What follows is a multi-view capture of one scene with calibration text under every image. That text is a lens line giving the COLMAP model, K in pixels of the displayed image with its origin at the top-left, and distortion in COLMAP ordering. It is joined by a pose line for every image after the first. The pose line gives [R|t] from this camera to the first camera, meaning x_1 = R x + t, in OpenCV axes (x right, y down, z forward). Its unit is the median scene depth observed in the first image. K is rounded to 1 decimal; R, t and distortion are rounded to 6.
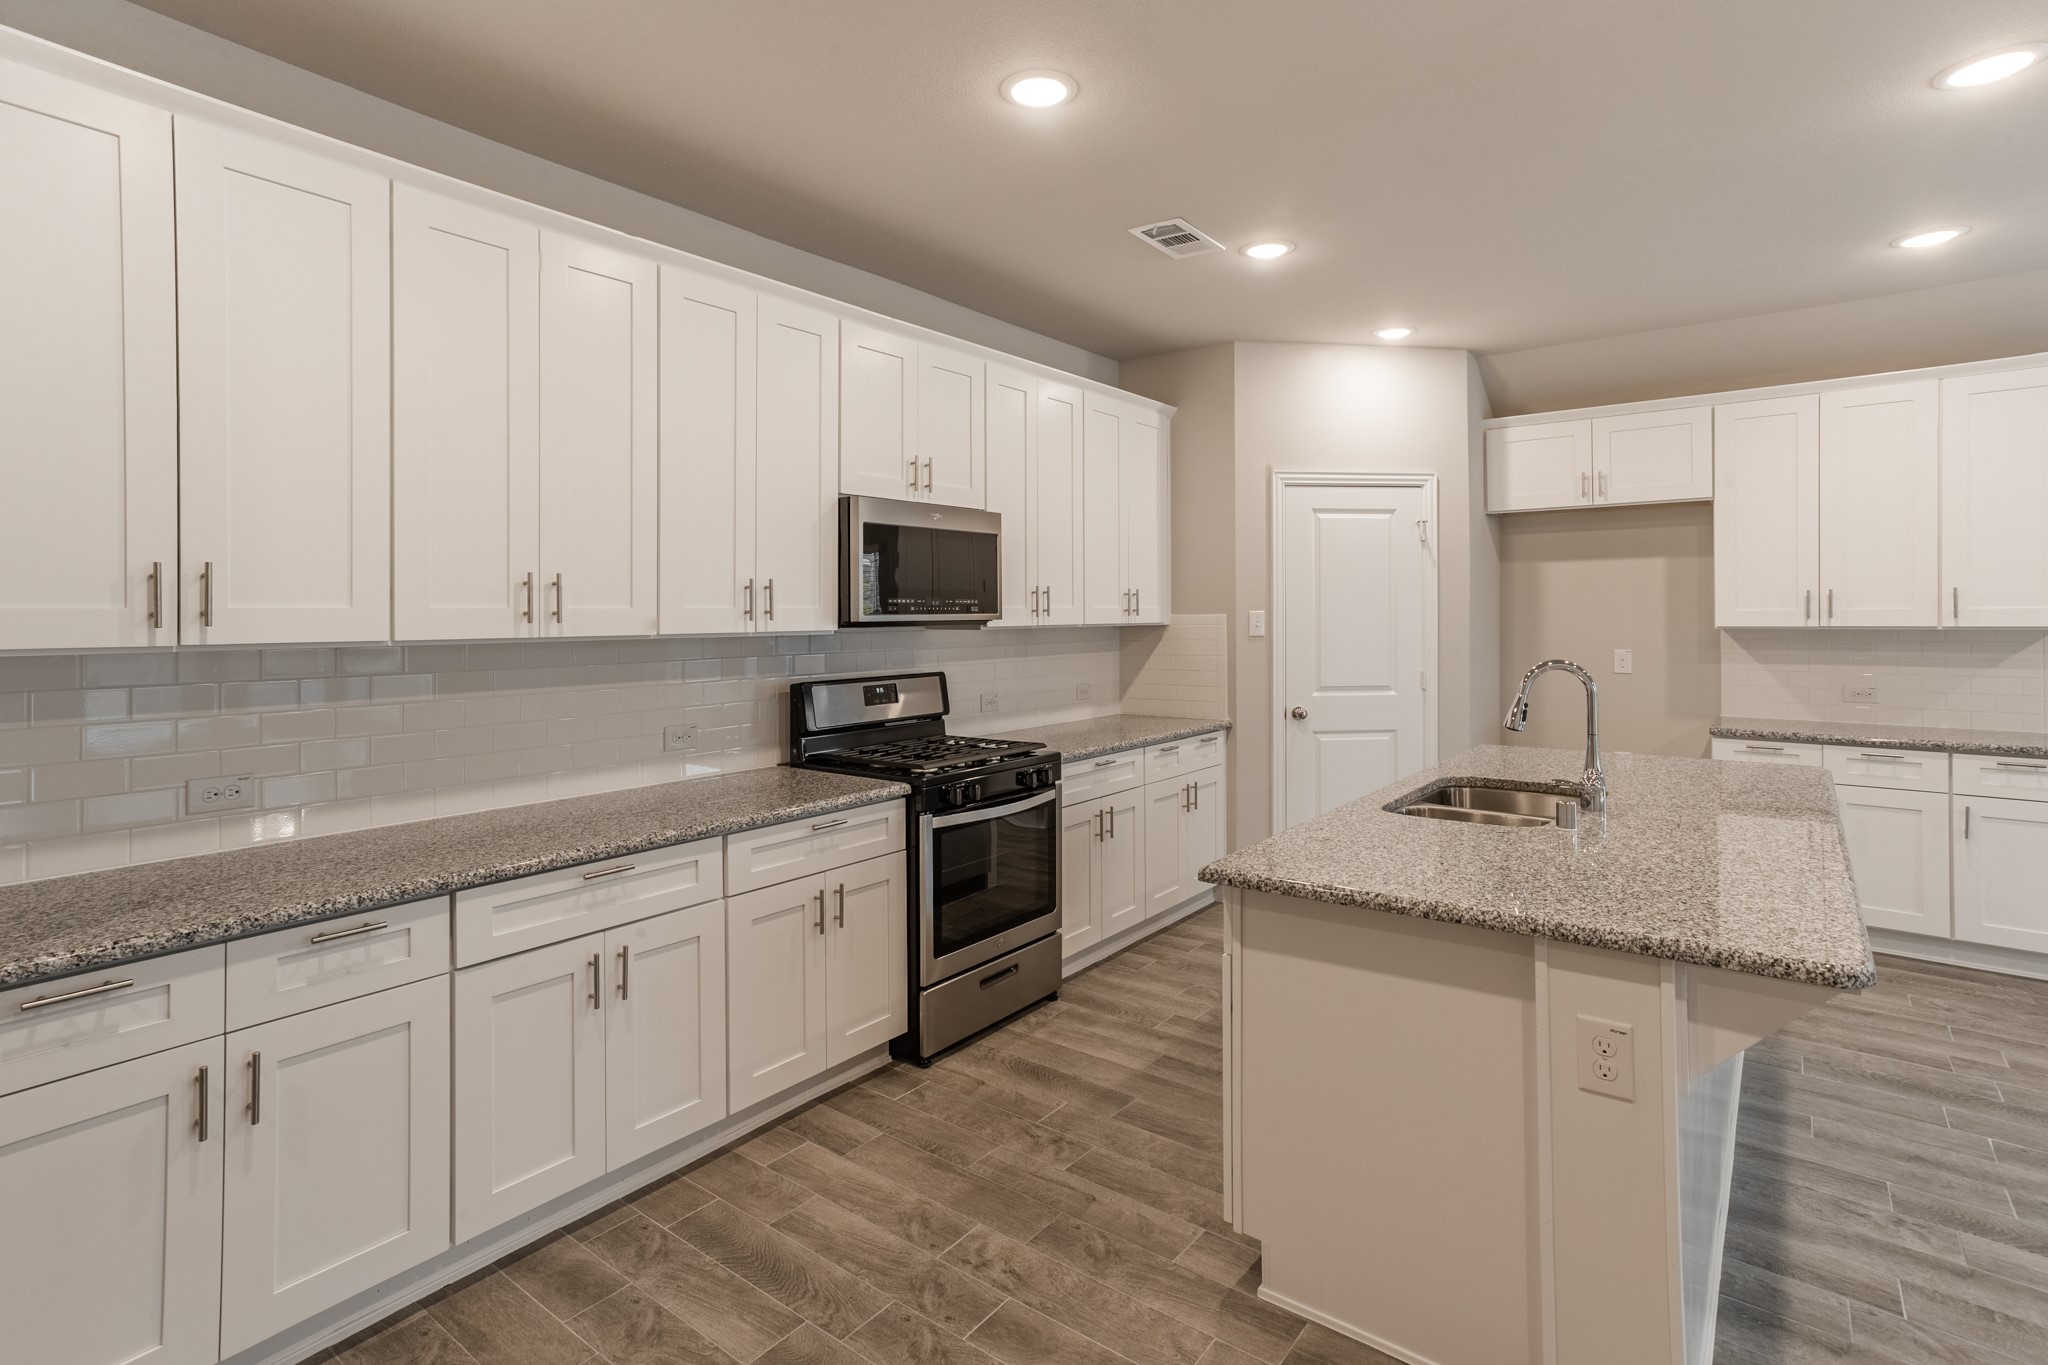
lens RADIAL K [[1029.8, 0, 1017.6], [0, 1029.8, 604.4], [0, 0, 1]] dist [-0.000825, 0.000775]
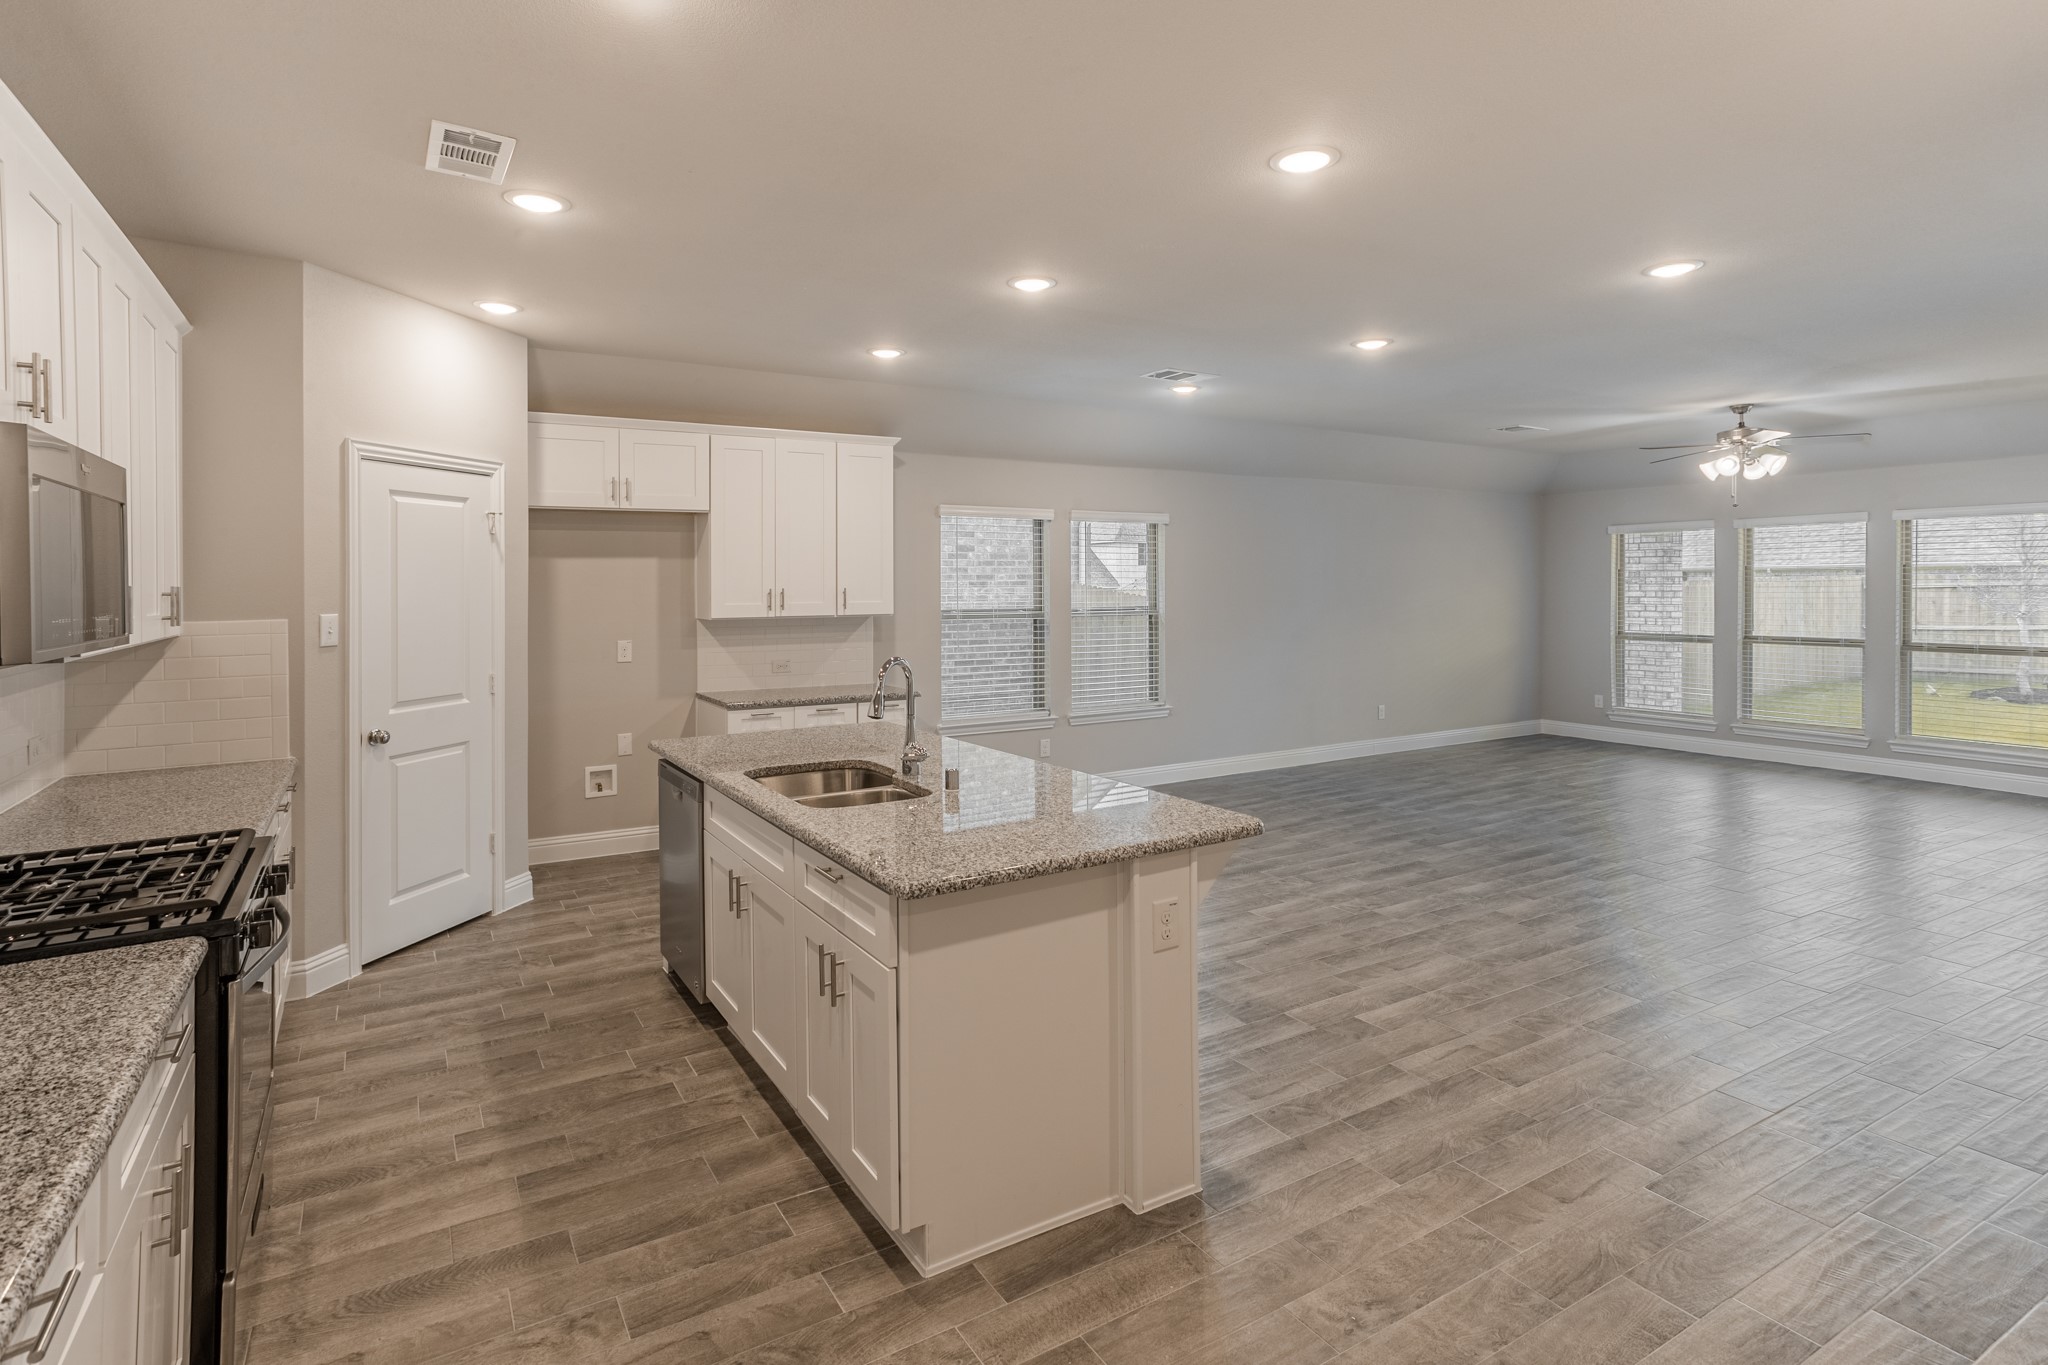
lens RADIAL K [[1021.6, 0, 1017.1], [0, 1021.6, 590.5], [0, 0, 1]] dist [-0.001832, 0.011461]
pose [[0.359105, -0.000906, 0.933297, -0.338185], [-0.004756, 0.999985, 0.002801, -0.017748], [-0.933285, -0.005444, 0.359095, 0.255571]]
